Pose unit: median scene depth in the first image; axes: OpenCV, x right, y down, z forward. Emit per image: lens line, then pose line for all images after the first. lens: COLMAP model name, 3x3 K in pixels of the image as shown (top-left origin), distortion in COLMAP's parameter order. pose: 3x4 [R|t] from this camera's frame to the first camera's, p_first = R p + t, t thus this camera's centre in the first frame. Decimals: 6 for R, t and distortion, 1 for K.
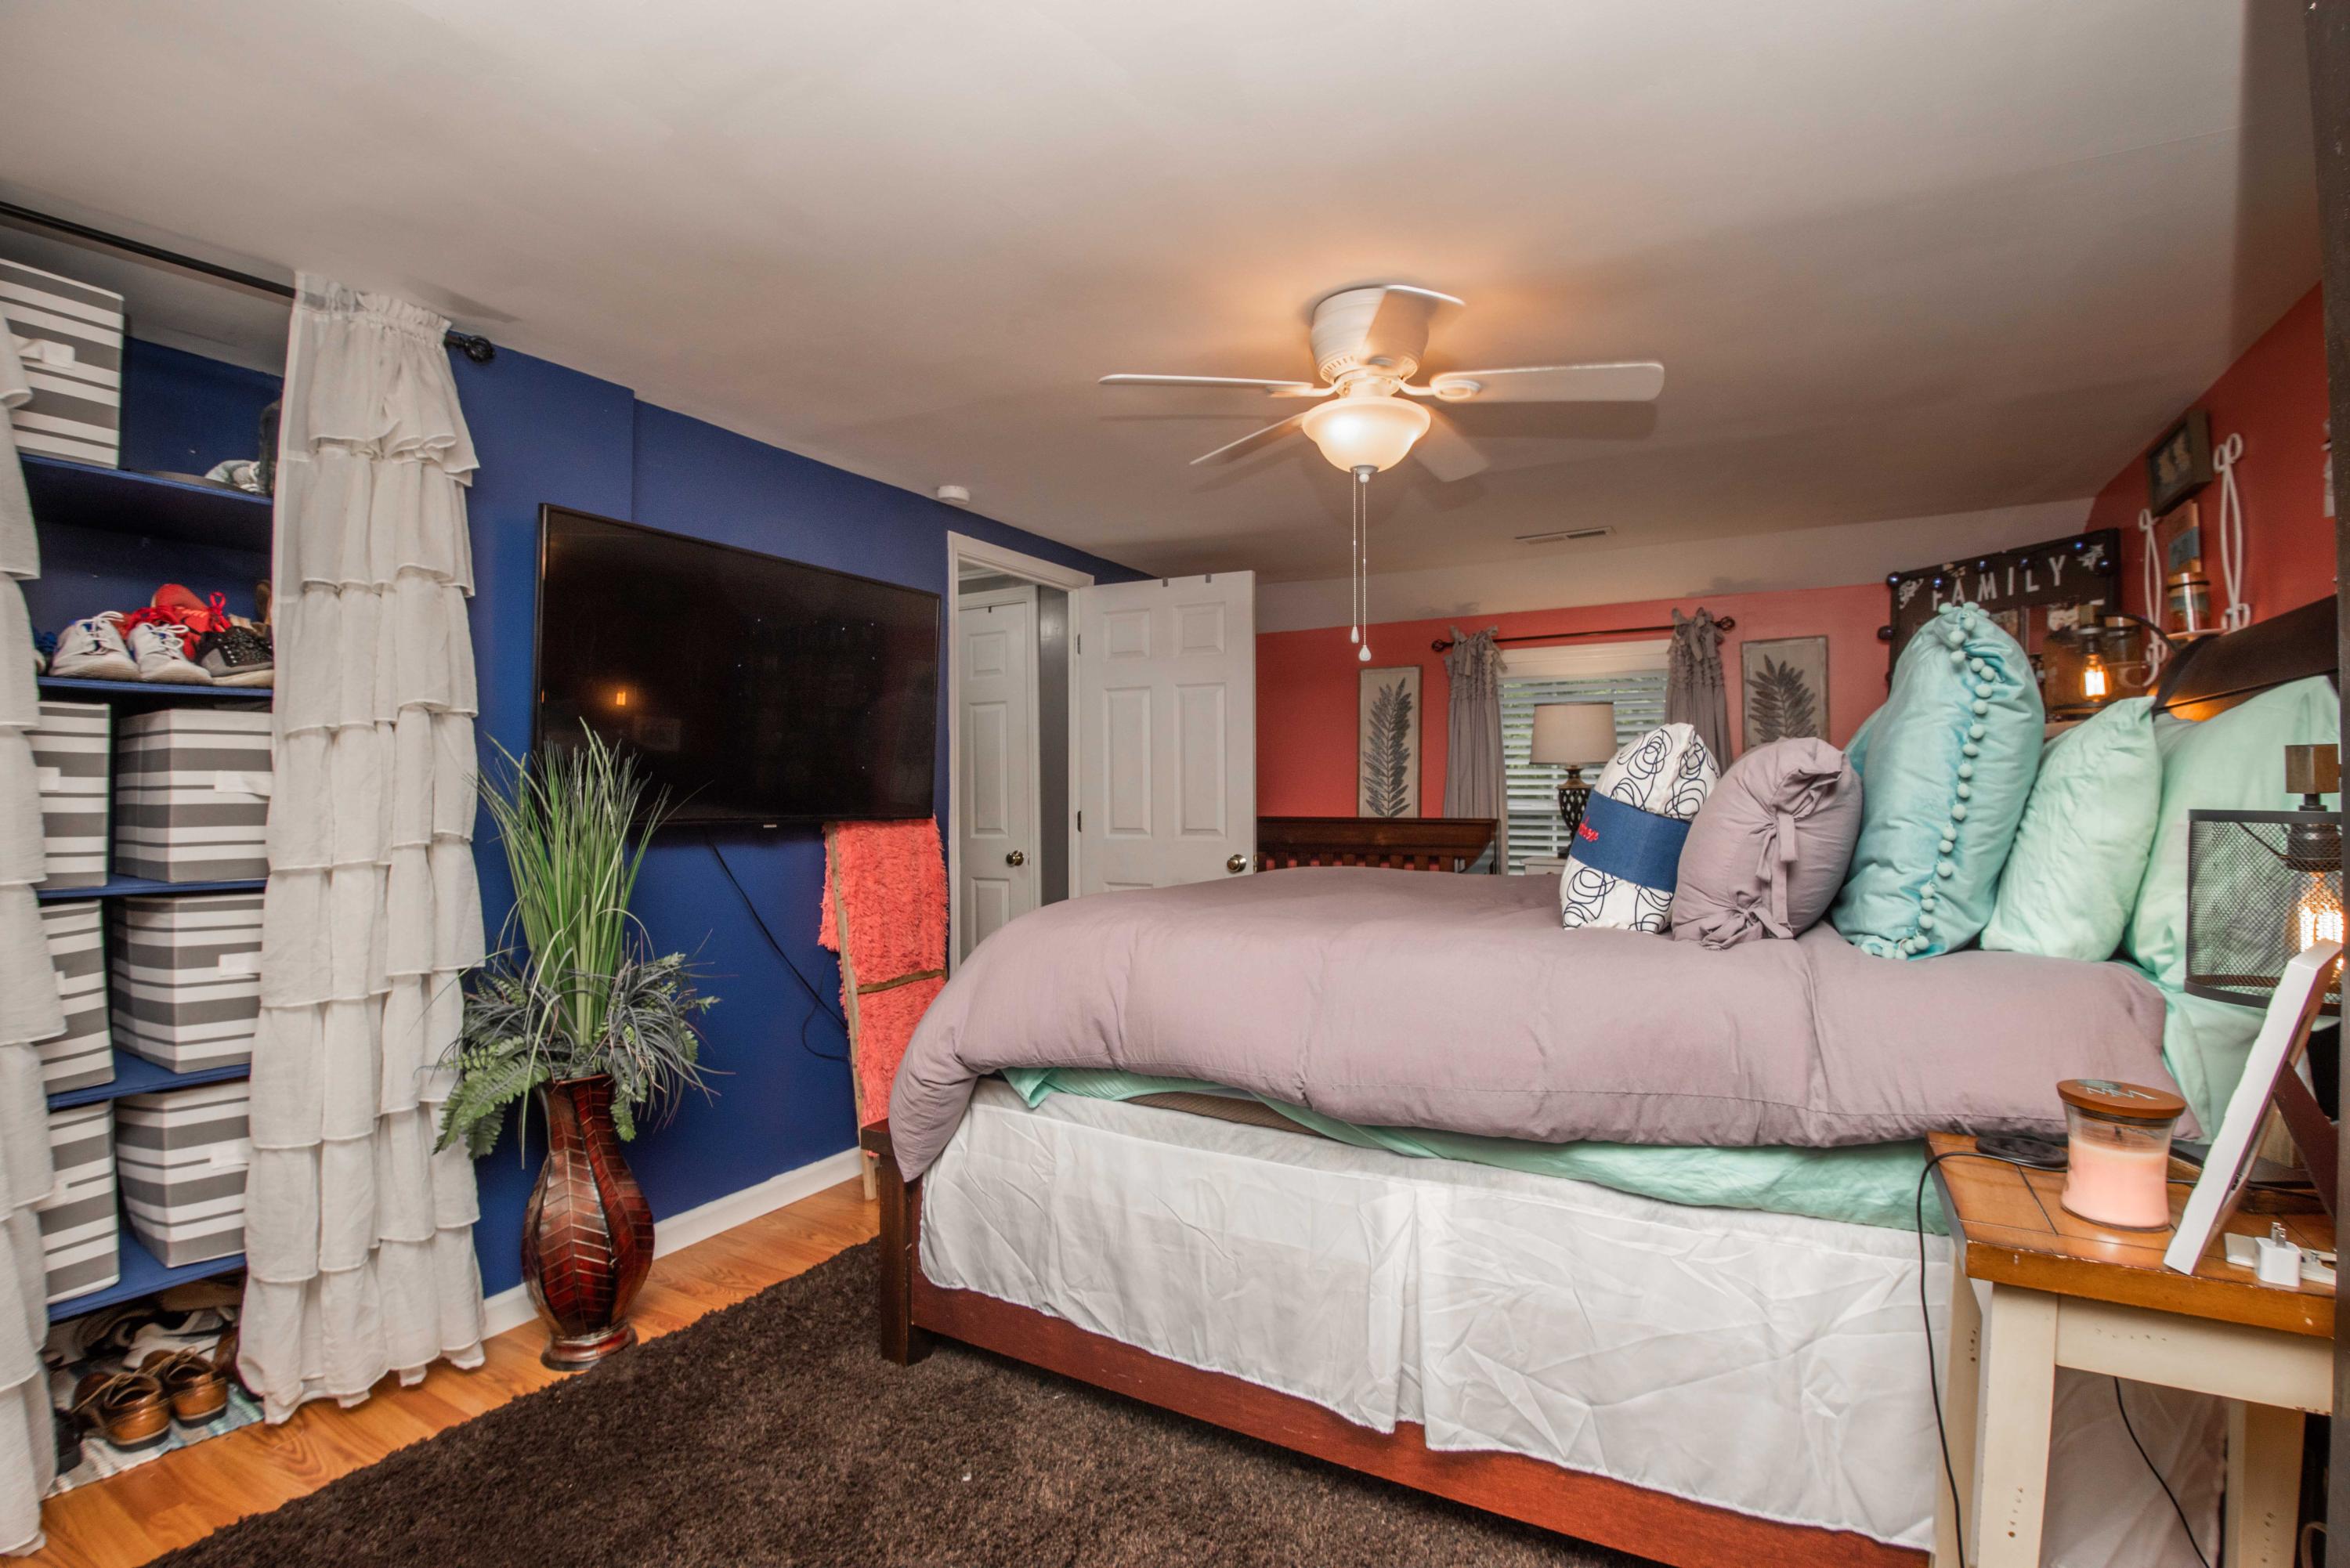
lens RADIAL K [[1107.5, 0, 1218.2], [0, 1107.5, 789.6], [0, 0, 1]] dist [-0.042100, 0.000609]
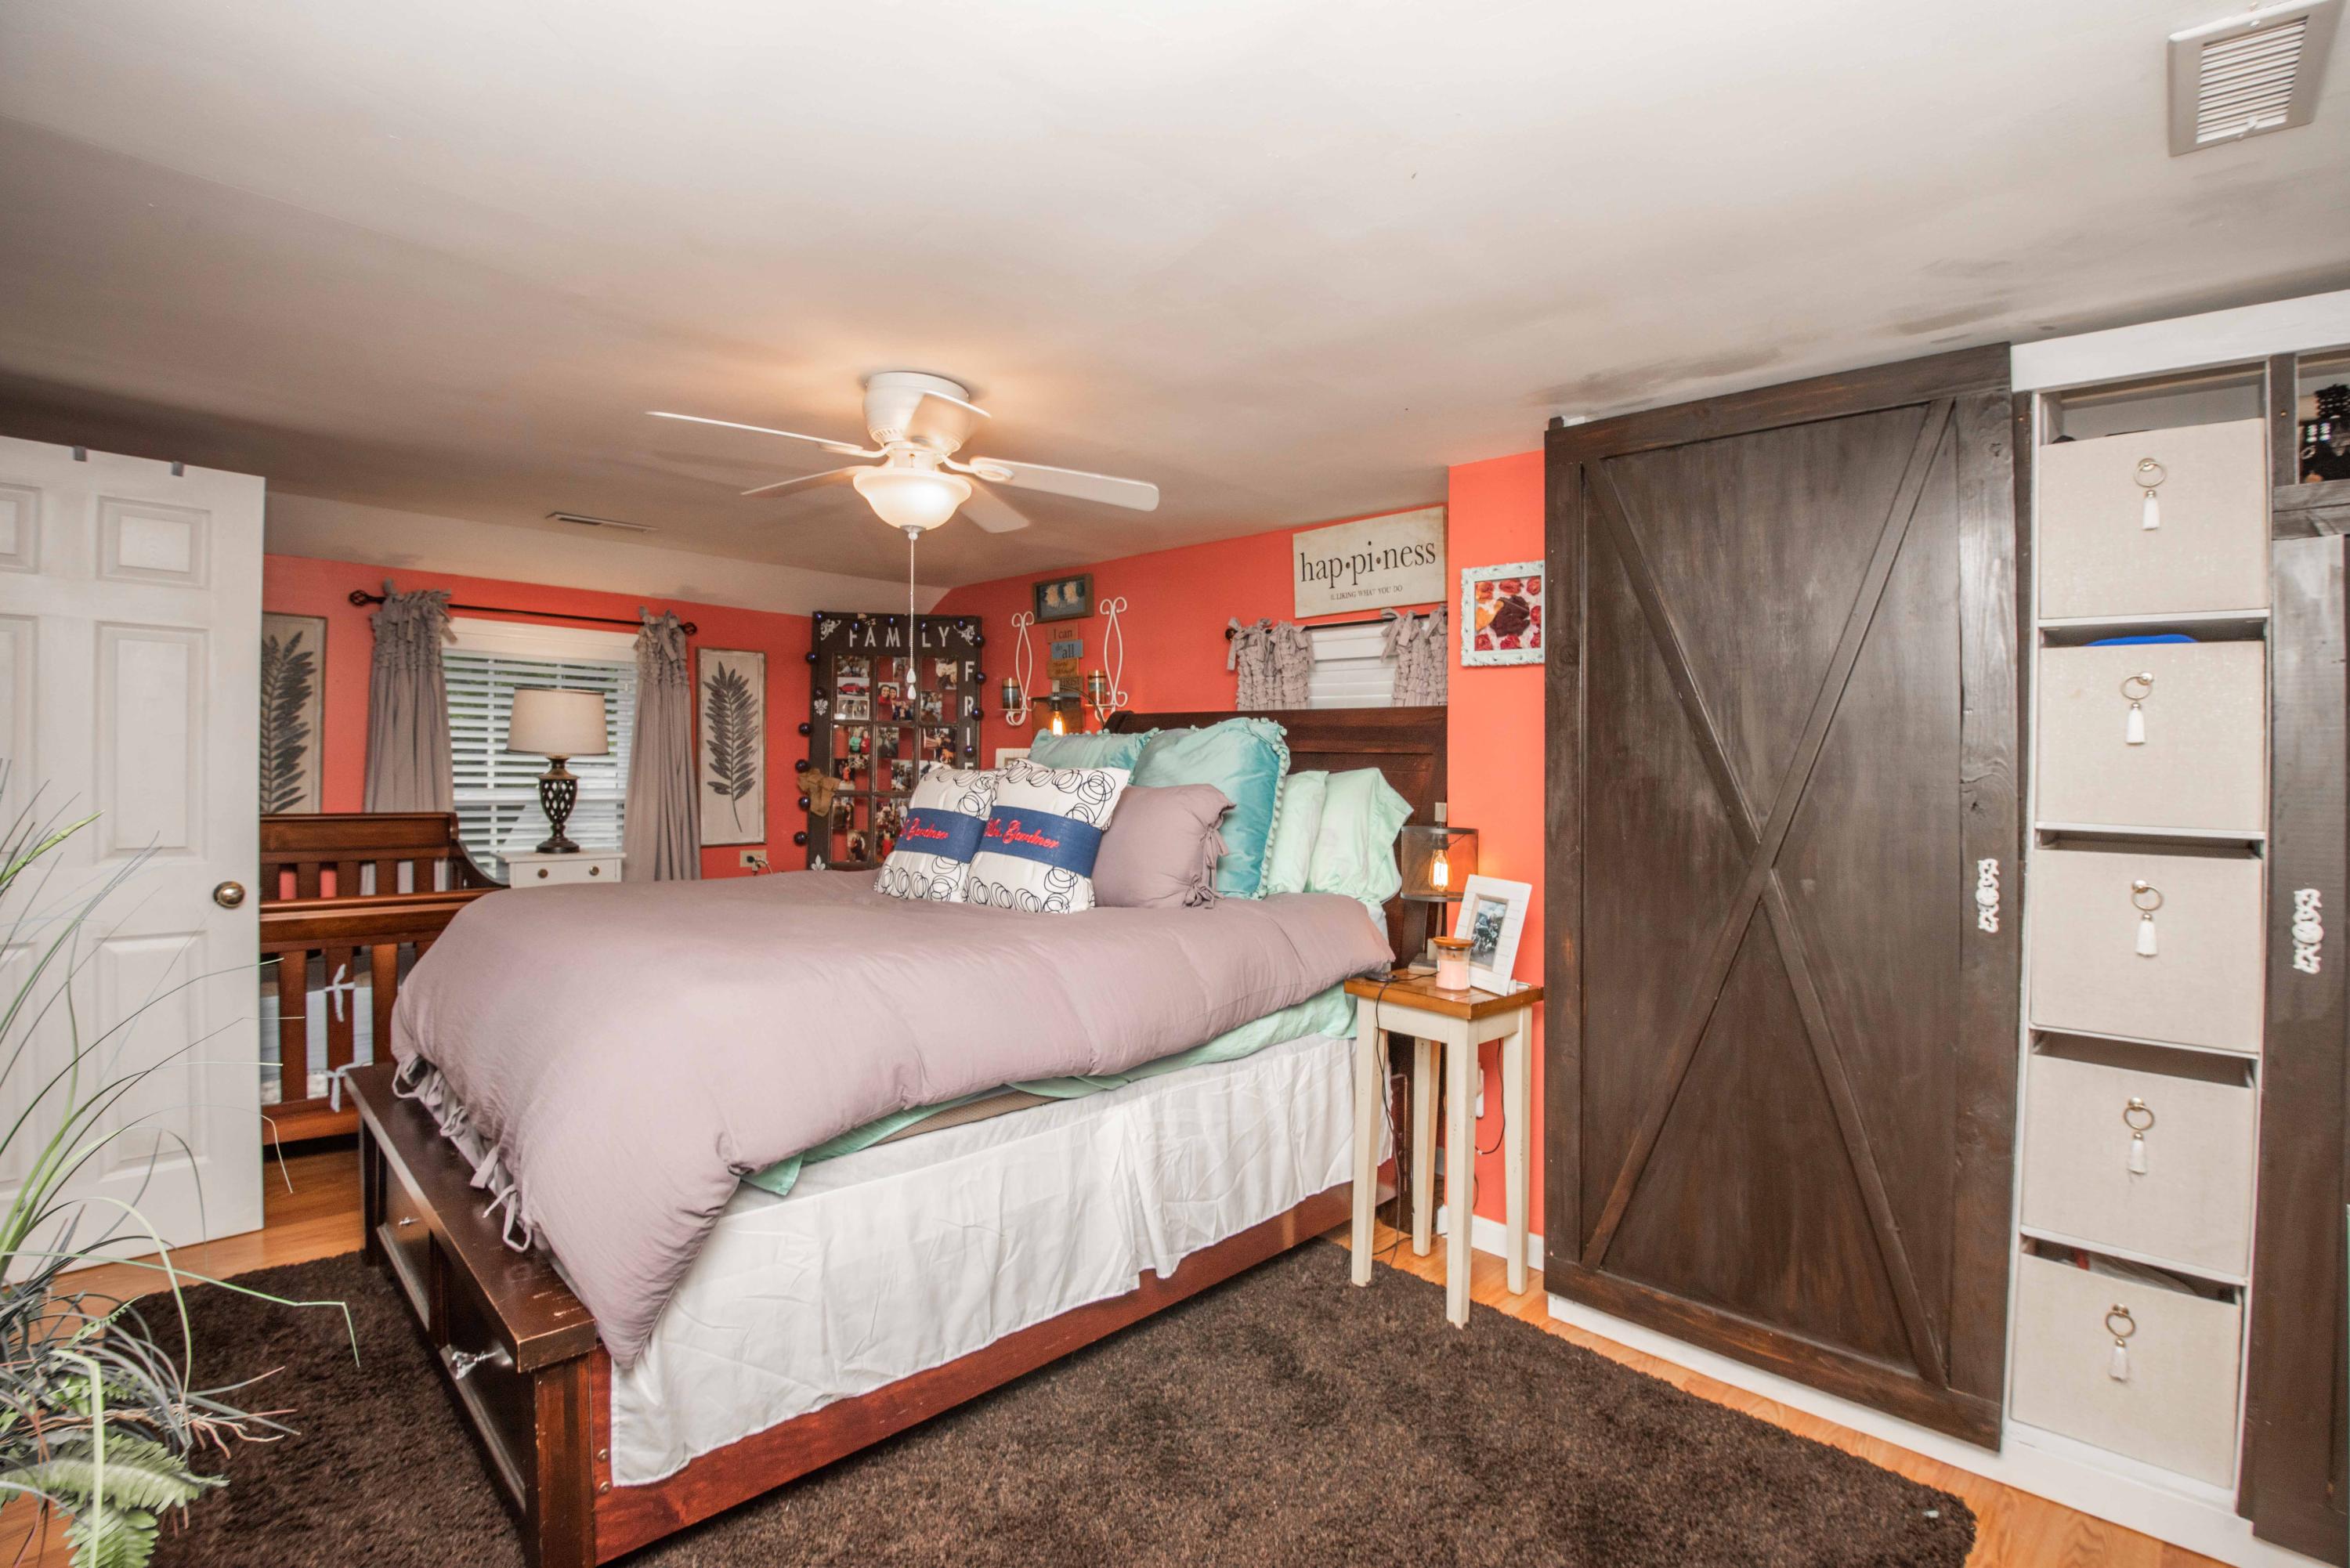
lens RADIAL K [[1142.4, 0, 1168.9], [0, 1142.4, 753.1], [0, 0, 1]] dist [-0.032227, 0.000452]
pose [[0.227685, 0.013970, 0.973635, -0.658130], [-0.030903, 0.999497, -0.007115, -0.042884], [-0.973244, -0.028469, 0.228002, 0.341588]]
